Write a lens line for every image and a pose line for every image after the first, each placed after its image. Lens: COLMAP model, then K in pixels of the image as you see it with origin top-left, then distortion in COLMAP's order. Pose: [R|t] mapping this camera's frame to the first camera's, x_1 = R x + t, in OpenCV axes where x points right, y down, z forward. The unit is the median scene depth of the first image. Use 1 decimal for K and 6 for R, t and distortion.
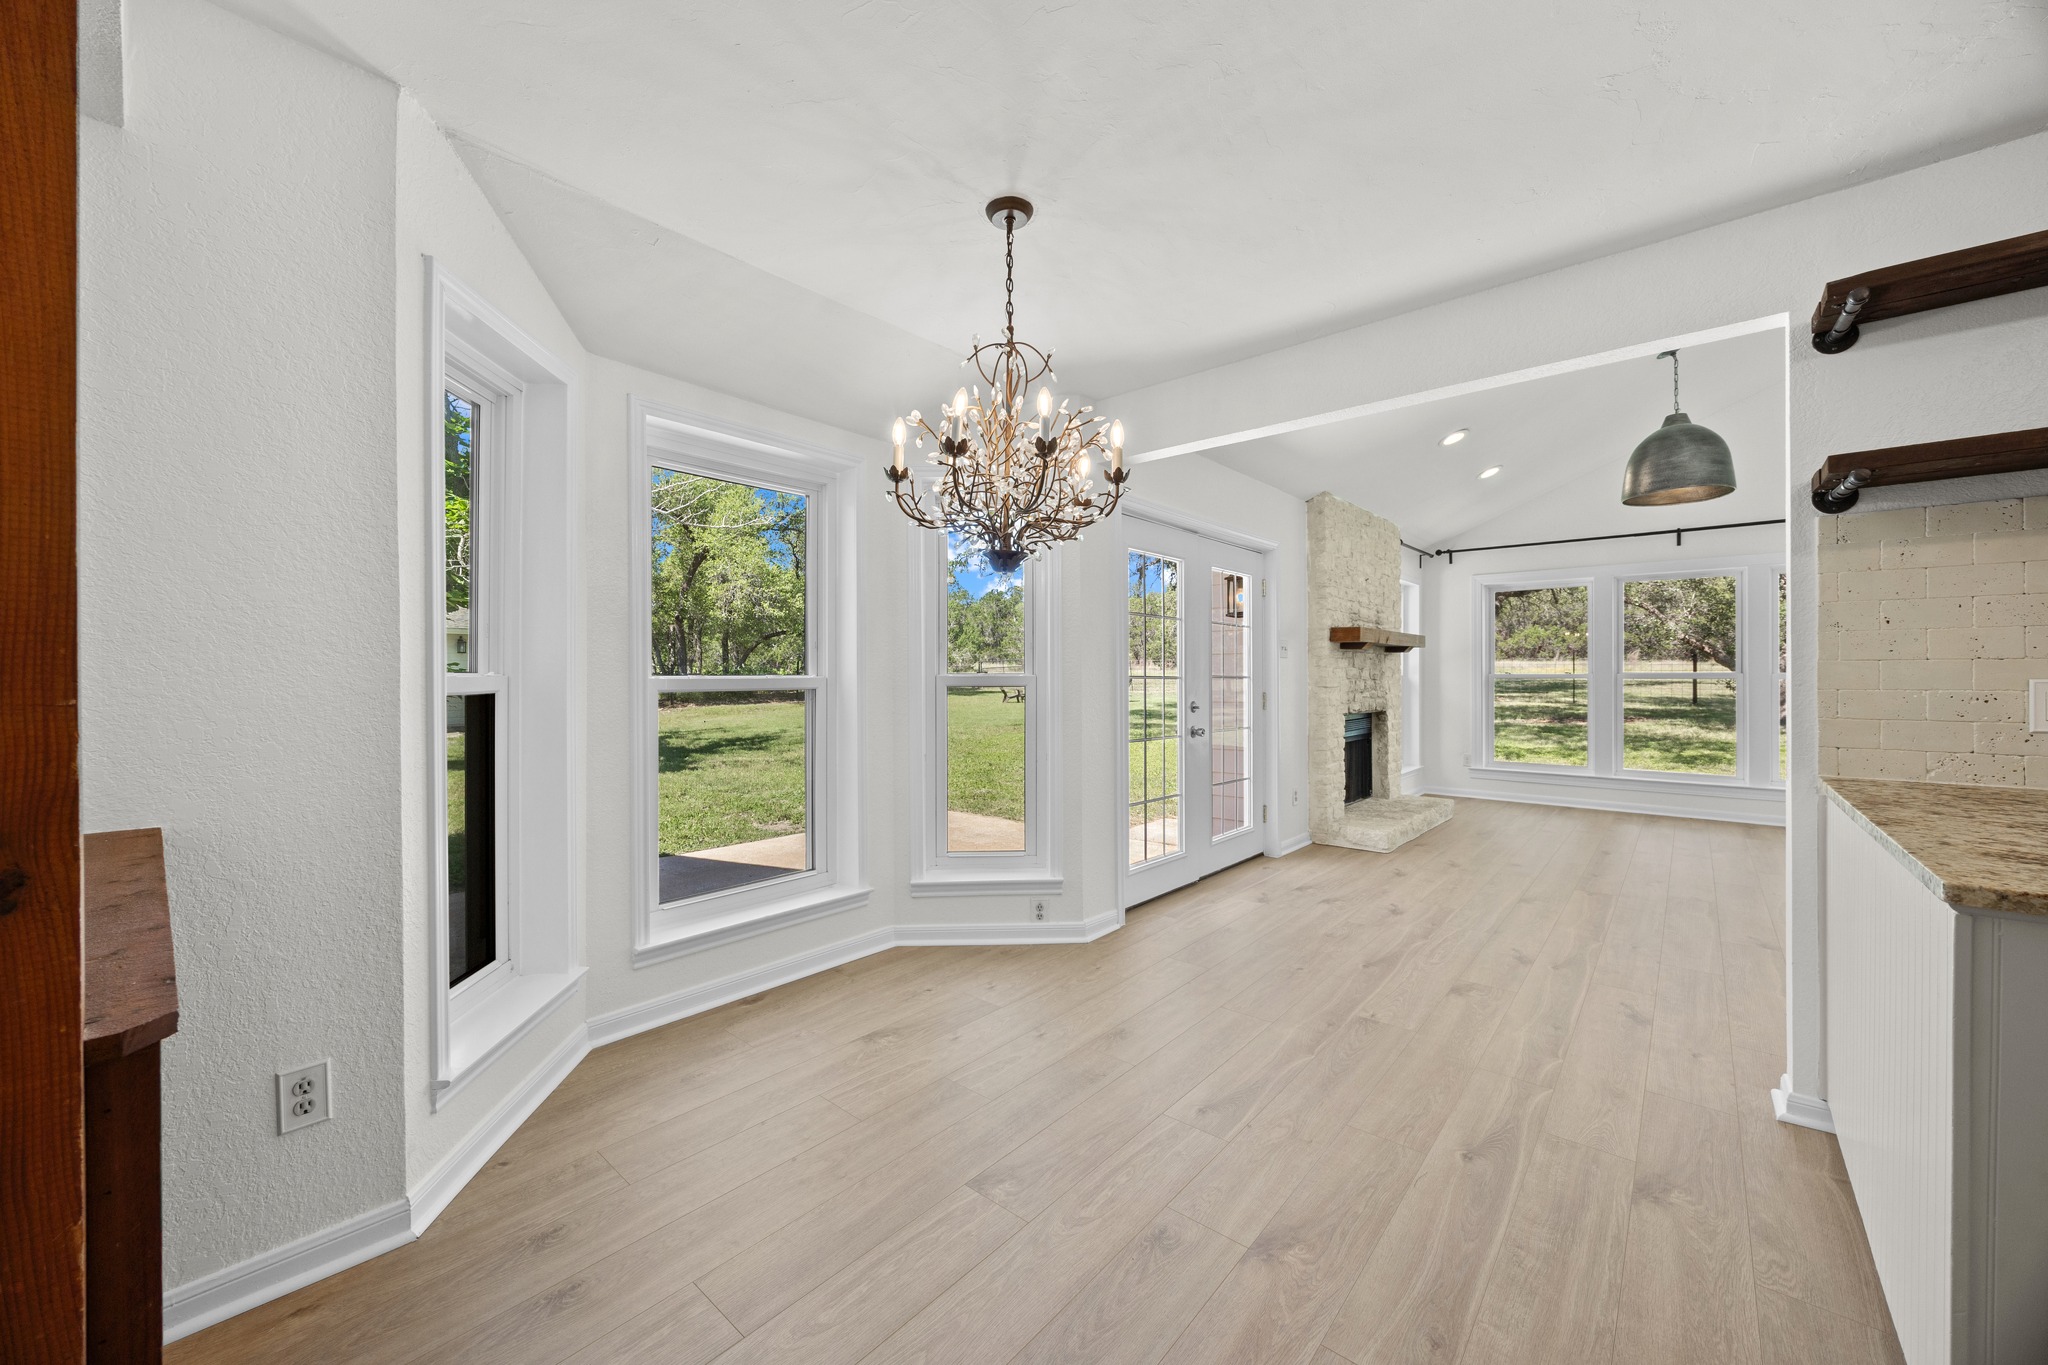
lens RADIAL K [[780.4, 0, 1025.4], [0, 780.4, 679.7], [0, 0, 1]] dist [-0.001633, -0.000104]
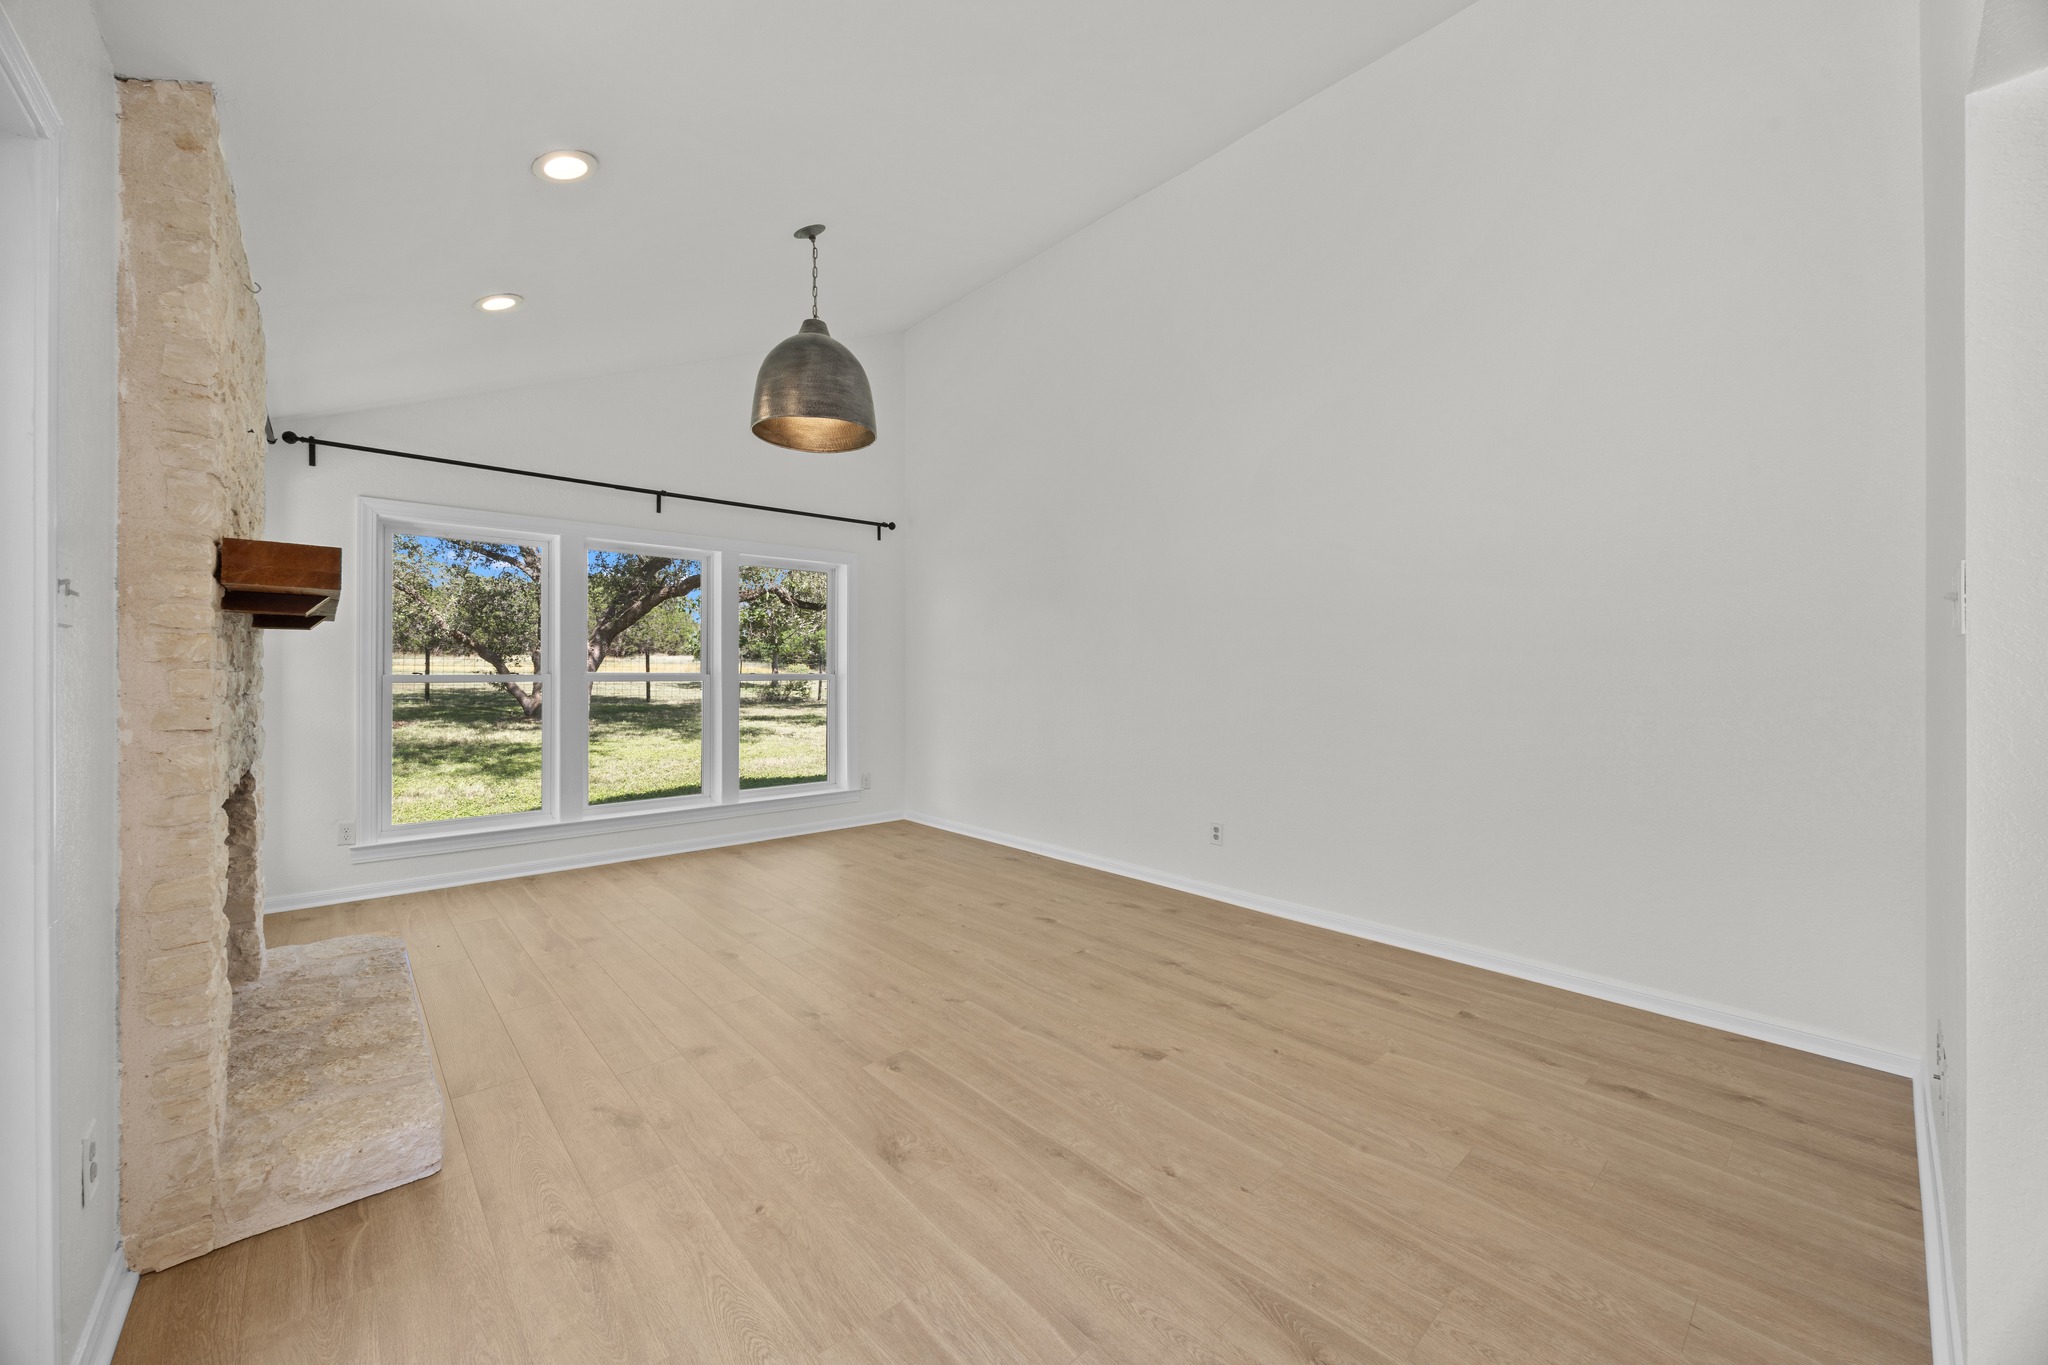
lens RADIAL K [[780.4, 0, 1022.4], [0, 780.4, 669.0], [0, 0, 1]] dist [-0.001633, -0.000104]
pose [[0.136964, 0.001589, 0.990575, 0.128404], [0.001335, 0.999998, -0.001788, -0.013605], [-0.990575, 0.001567, 0.136962, 0.639310]]
